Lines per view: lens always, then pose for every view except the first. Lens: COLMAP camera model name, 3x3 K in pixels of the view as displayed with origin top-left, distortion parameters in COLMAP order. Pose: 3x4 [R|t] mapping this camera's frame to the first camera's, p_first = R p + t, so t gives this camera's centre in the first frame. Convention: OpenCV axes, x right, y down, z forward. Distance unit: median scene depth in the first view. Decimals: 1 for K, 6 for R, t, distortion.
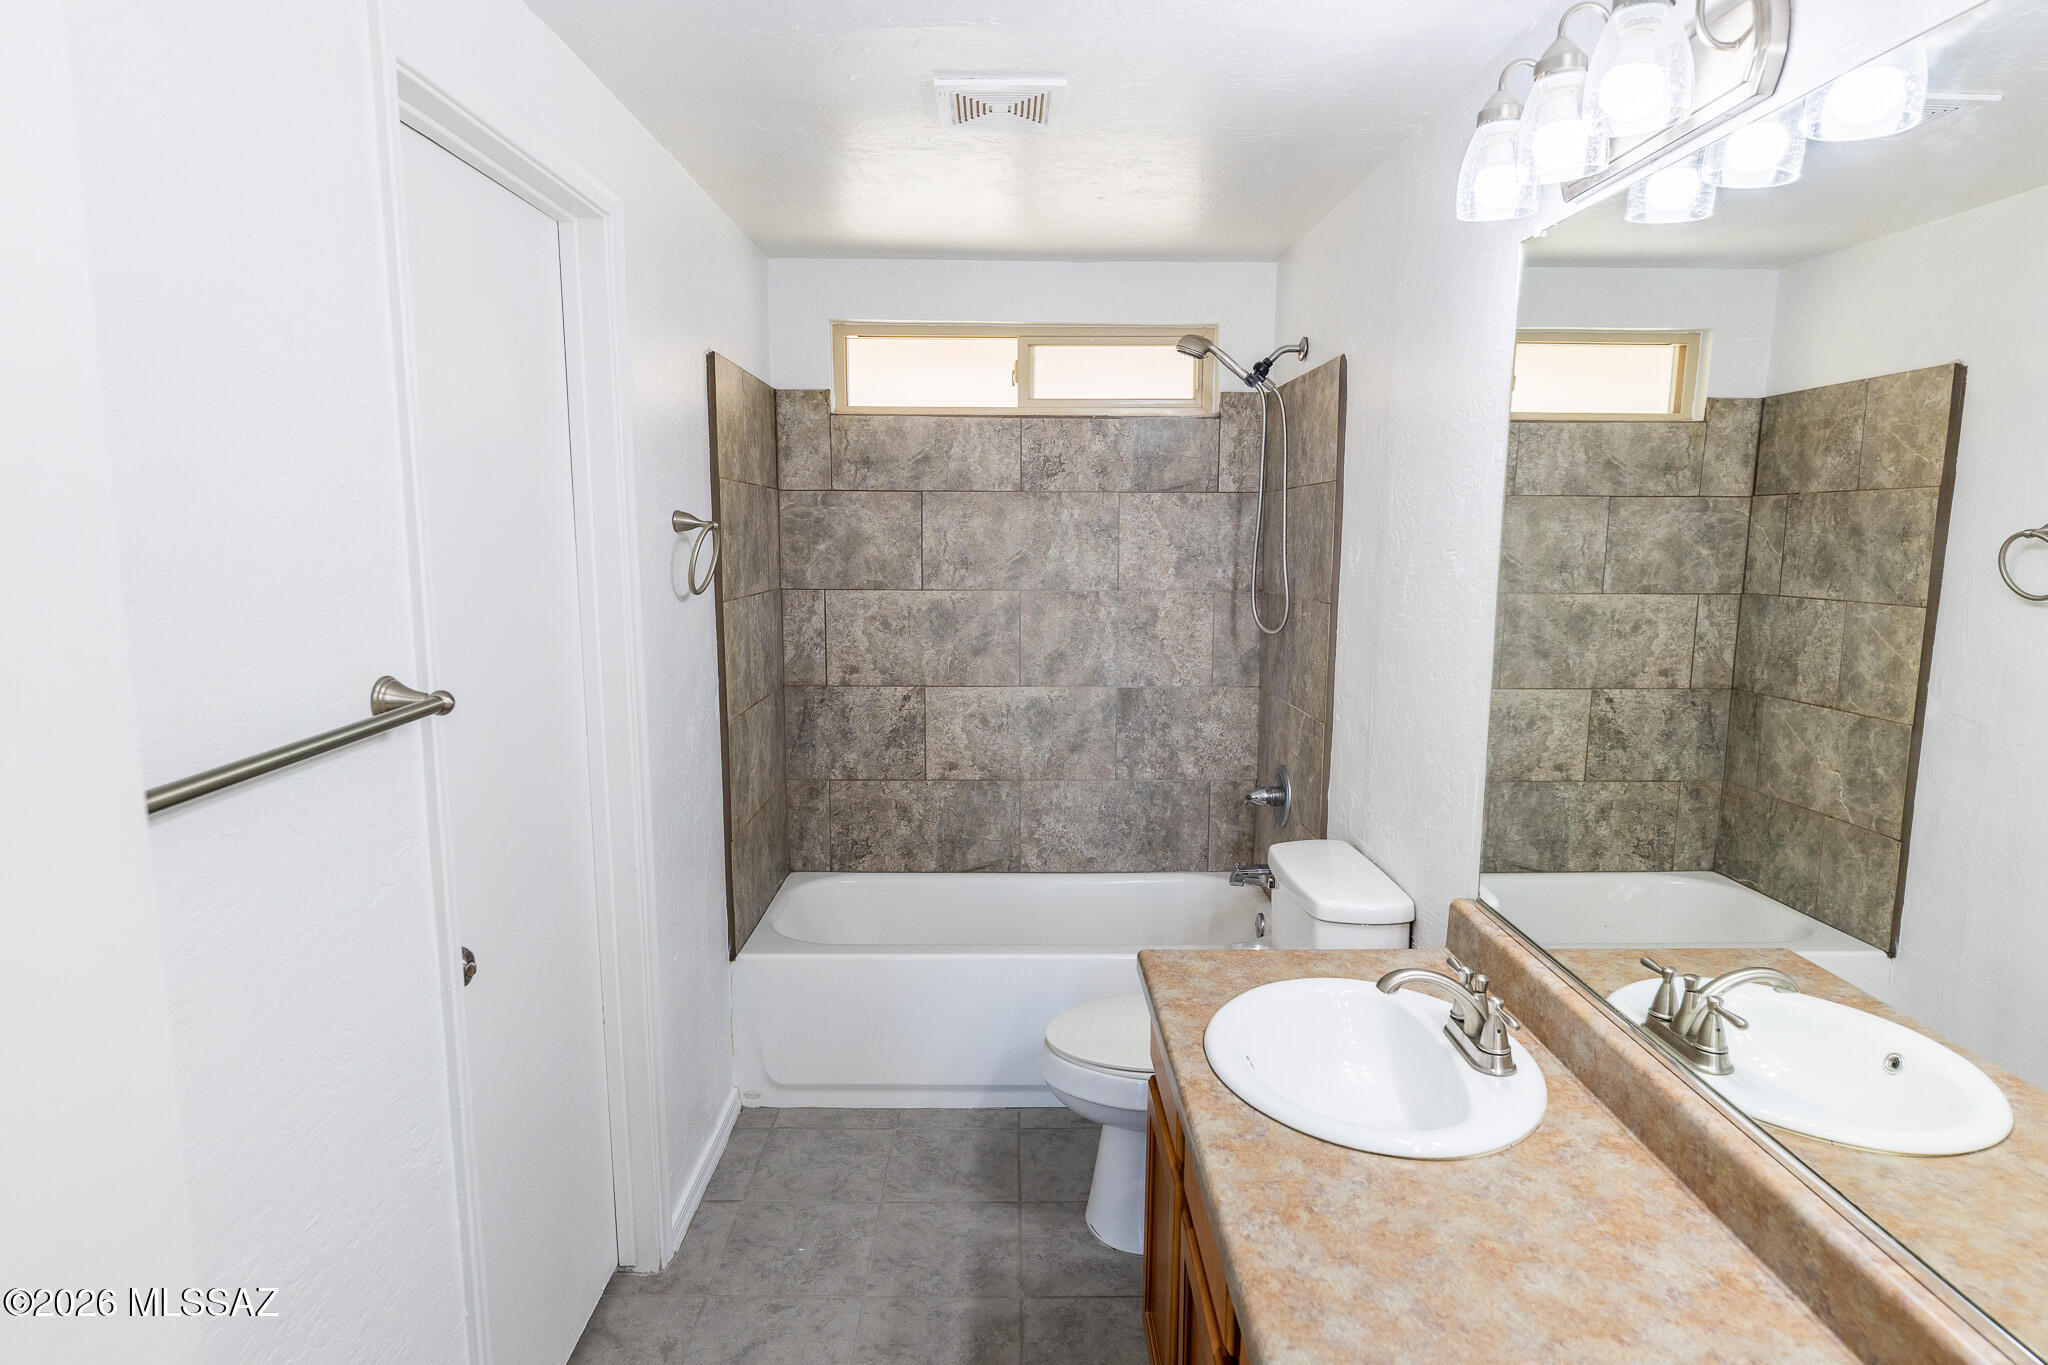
lens RADIAL K [[1189.9, 0, 1024.7], [0, 1189.9, 674.0], [0, 0, 1]] dist [-0.000786, -0.000057]
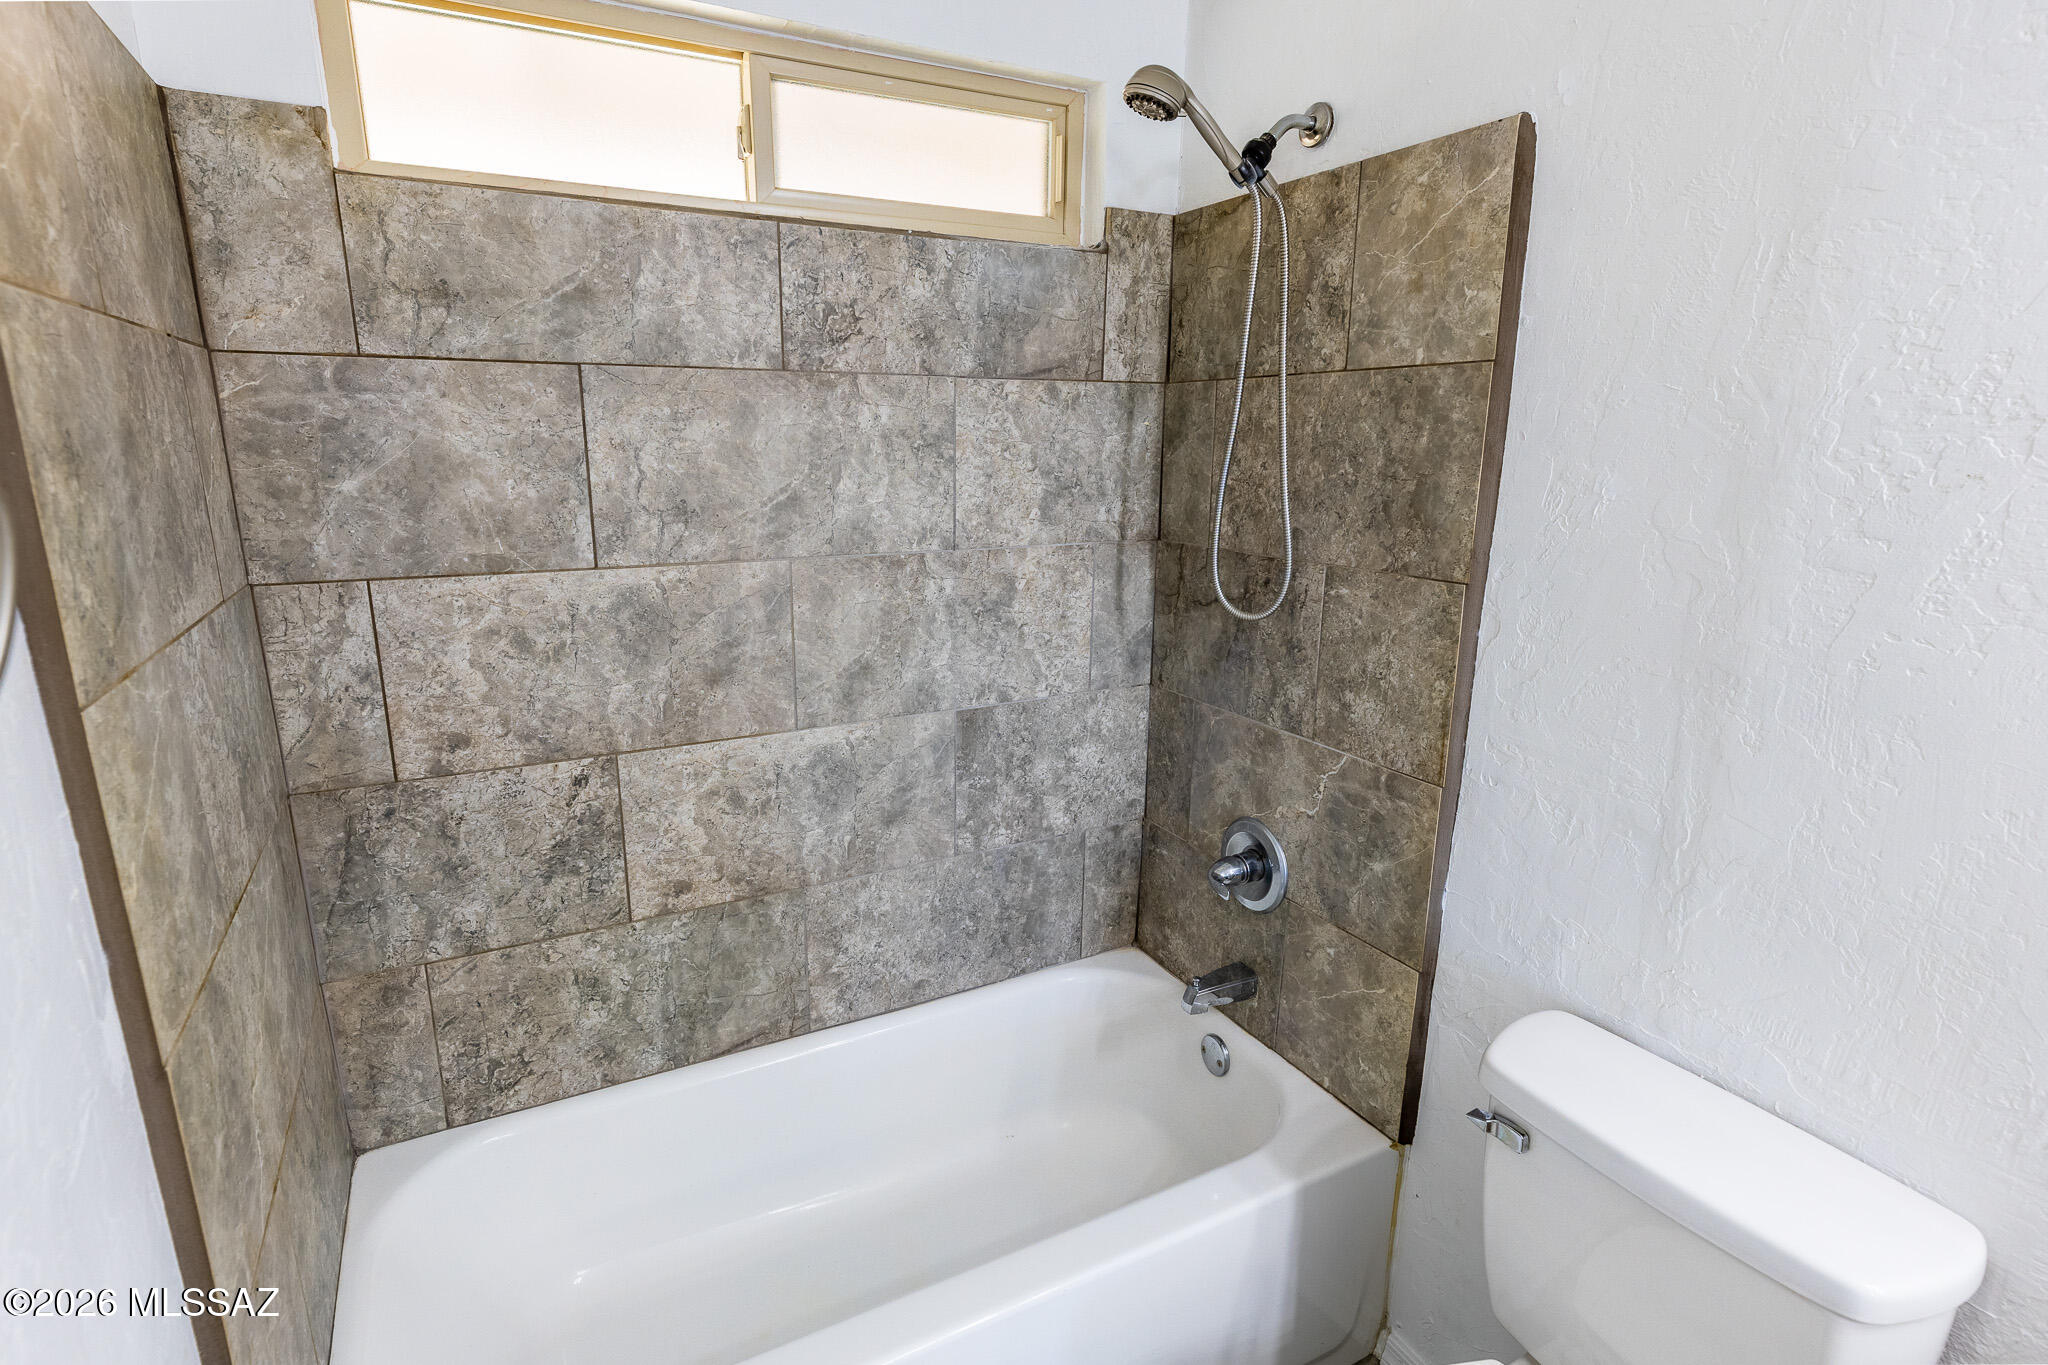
lens RADIAL K [[1036.3, 0, 1024.0], [0, 1036.3, 682.5], [0, 0, 1]] dist [-0.000025, -0.000838]
pose [[0.887168, -0.106702, 0.448940, -0.126814], [0.051214, 0.989655, 0.134012, -0.072173], [-0.458596, -0.095899, 0.883455, 0.528459]]
